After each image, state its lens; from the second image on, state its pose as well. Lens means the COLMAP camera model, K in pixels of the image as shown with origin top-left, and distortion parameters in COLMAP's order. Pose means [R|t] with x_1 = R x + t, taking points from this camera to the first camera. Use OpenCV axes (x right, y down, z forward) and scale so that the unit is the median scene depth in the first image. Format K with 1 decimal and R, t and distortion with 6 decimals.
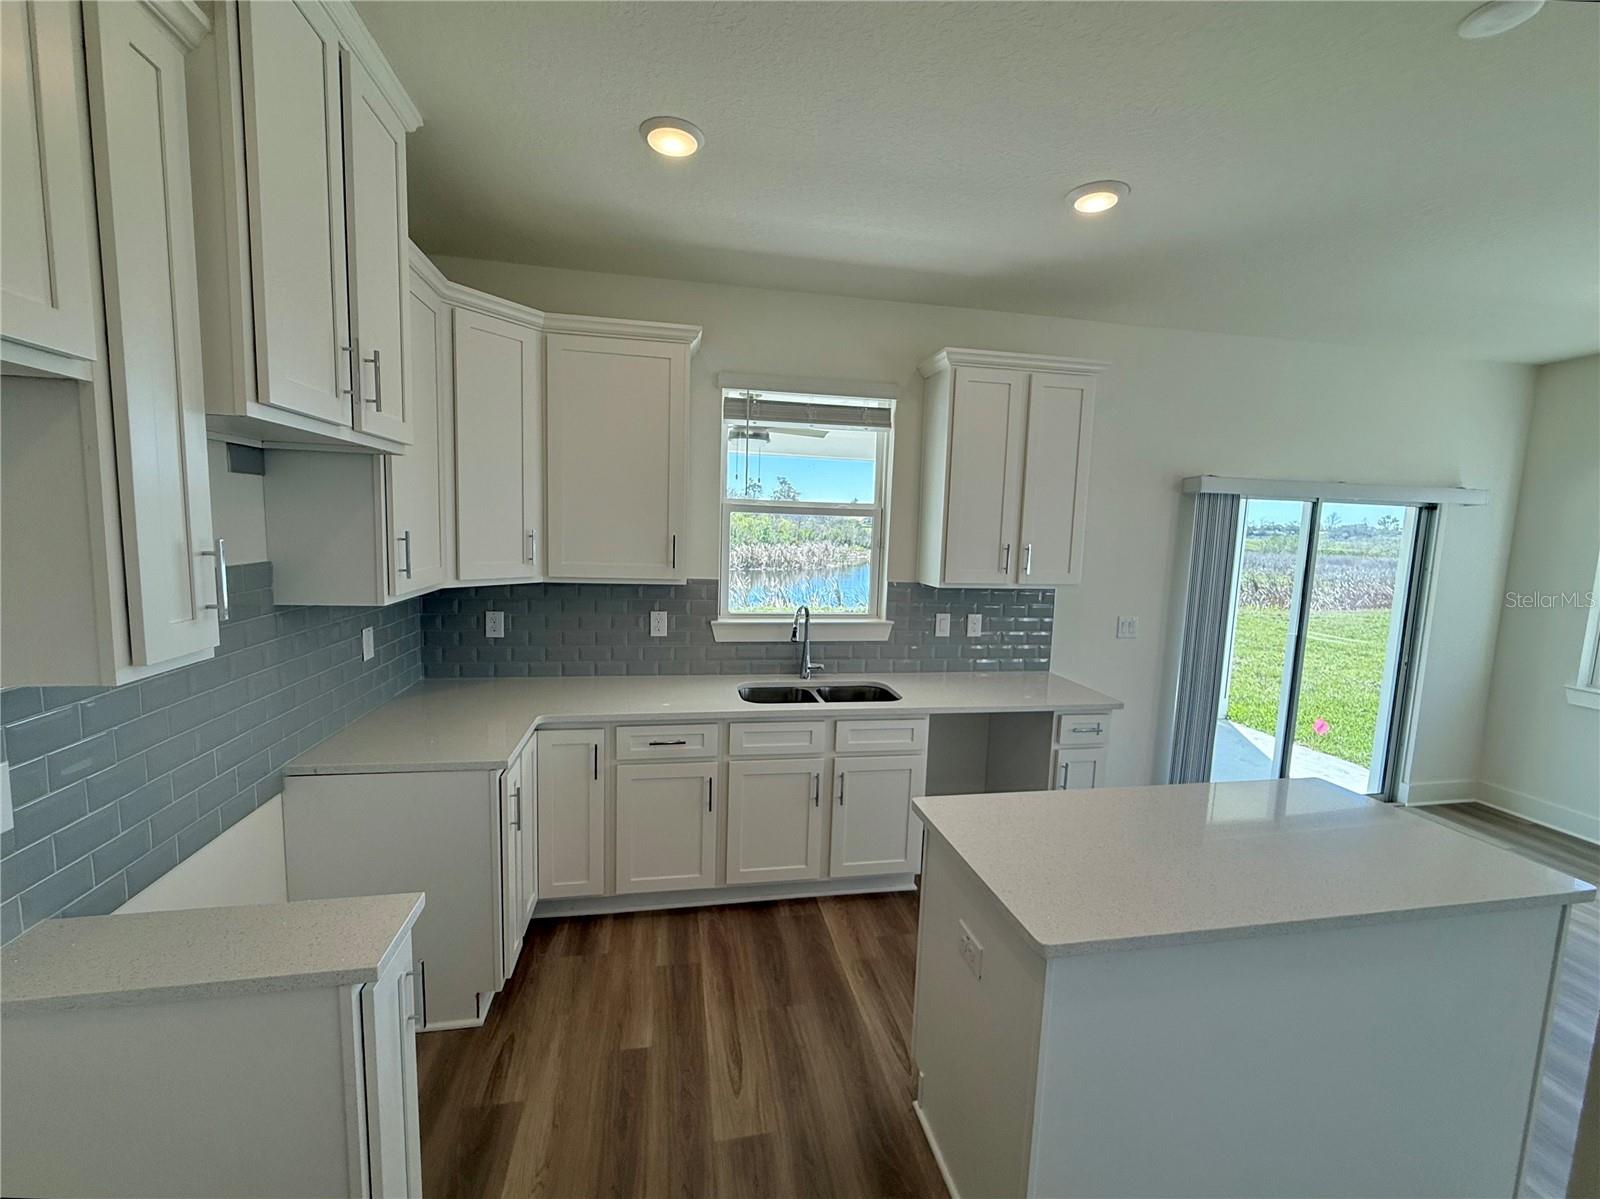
lens RADIAL K [[659.8, 0, 800.0], [0, 659.8, 599.5], [0, 0, 1]] dist [-0.000790, -0.000050]
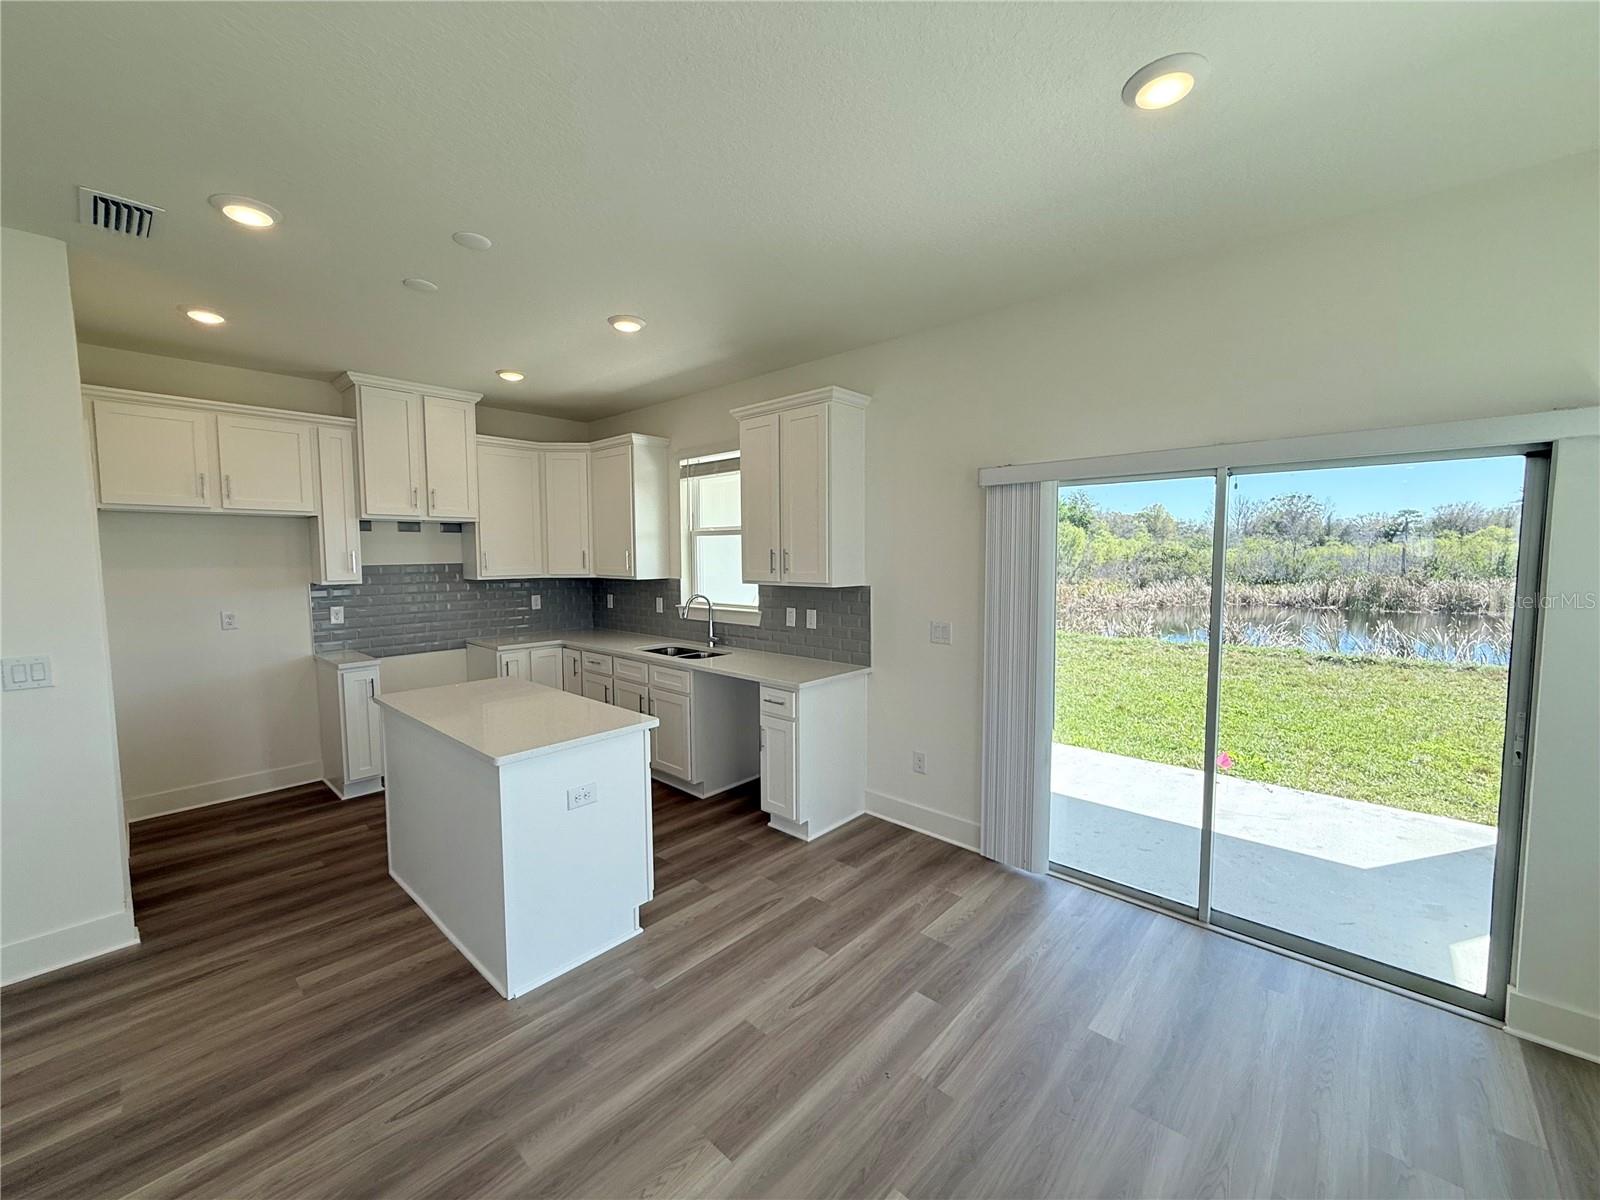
lens RADIAL K [[637.2, 0, 800.0], [0, 637.2, 600.0], [0, 0, 1]] dist [0.000390, 0.000156]
pose [[0.595834, 0.024864, -0.802722, 1.262223], [-0.067213, 0.997558, -0.018992, 0.030329], [0.800290, 0.065270, 0.596050, 0.308543]]
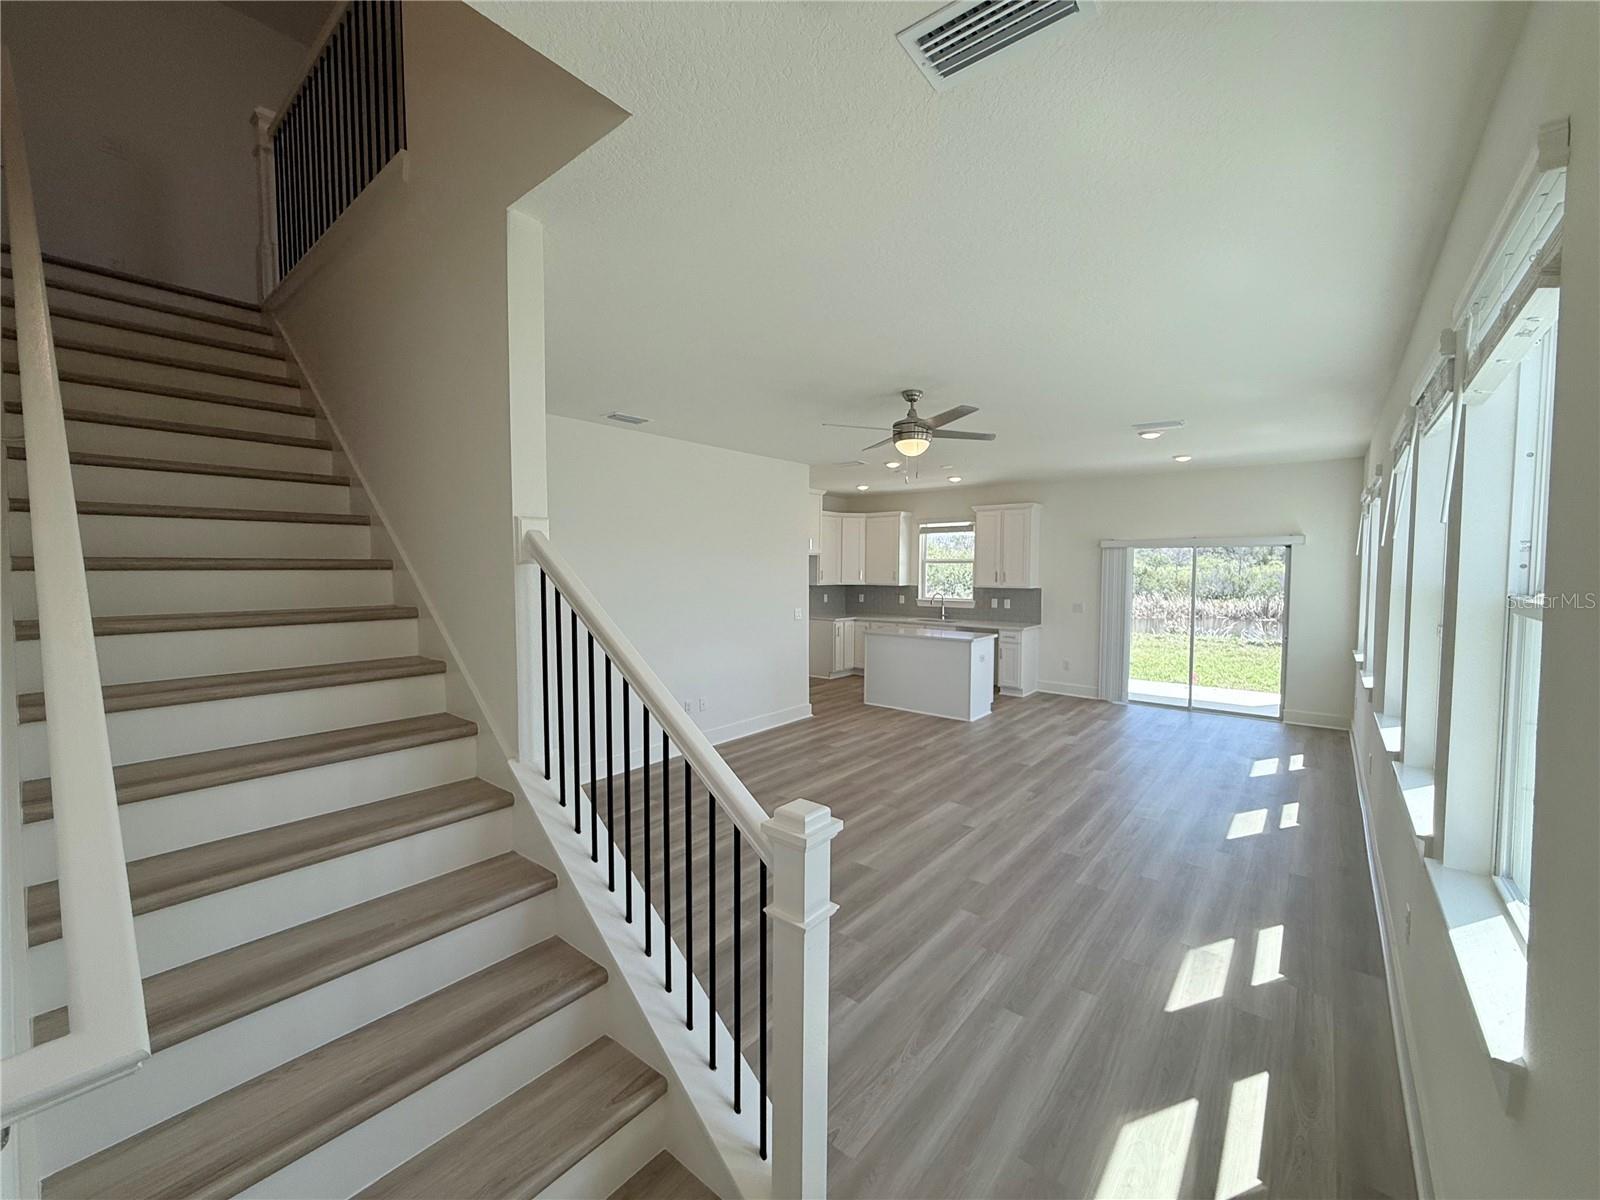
lens RADIAL K [[637.2, 0, 800.0], [0, 637.2, 600.0], [0, 0, 1]] dist [0.000390, 0.000156]
pose [[0.637205, 0.009530, -0.770635, 1.774728], [-0.069549, 0.996555, -0.045183, 0.205805], [0.767550, 0.082388, 0.635673, -1.278213]]
